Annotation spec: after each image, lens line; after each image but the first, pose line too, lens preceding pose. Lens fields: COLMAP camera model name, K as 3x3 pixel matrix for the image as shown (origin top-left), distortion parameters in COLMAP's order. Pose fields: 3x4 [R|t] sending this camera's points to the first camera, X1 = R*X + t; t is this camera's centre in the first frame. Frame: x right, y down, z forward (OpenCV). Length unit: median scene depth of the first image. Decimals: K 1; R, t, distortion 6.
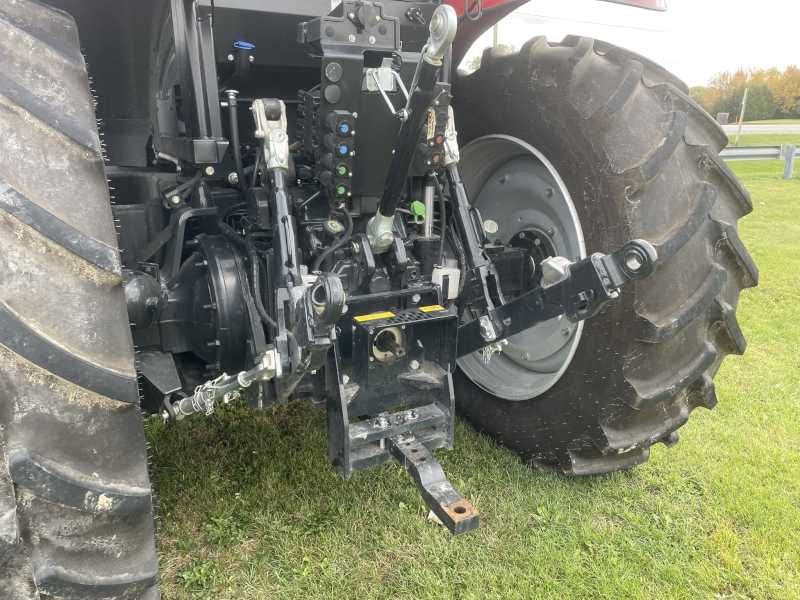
lens RADIAL K [[617.1, 0, 412.9], [0, 617.1, 302.4], [0, 0, 1]] dist [0.092299, -0.121423]
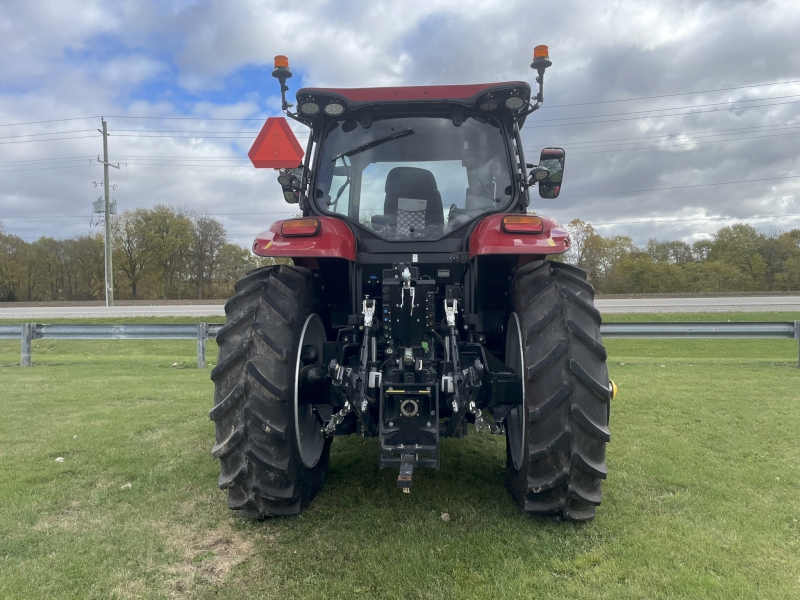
lens RADIAL K [[620.1, 0, 400.8], [0, 620.1, 310.1], [0, 0, 1]] dist [0.140641, 0.001443]
pose [[0.841430, 0.002561, -0.540361, 1.133961], [-0.137819, 0.967935, -0.210020, 0.201243], [0.522496, 0.251189, 0.814802, -0.870410]]
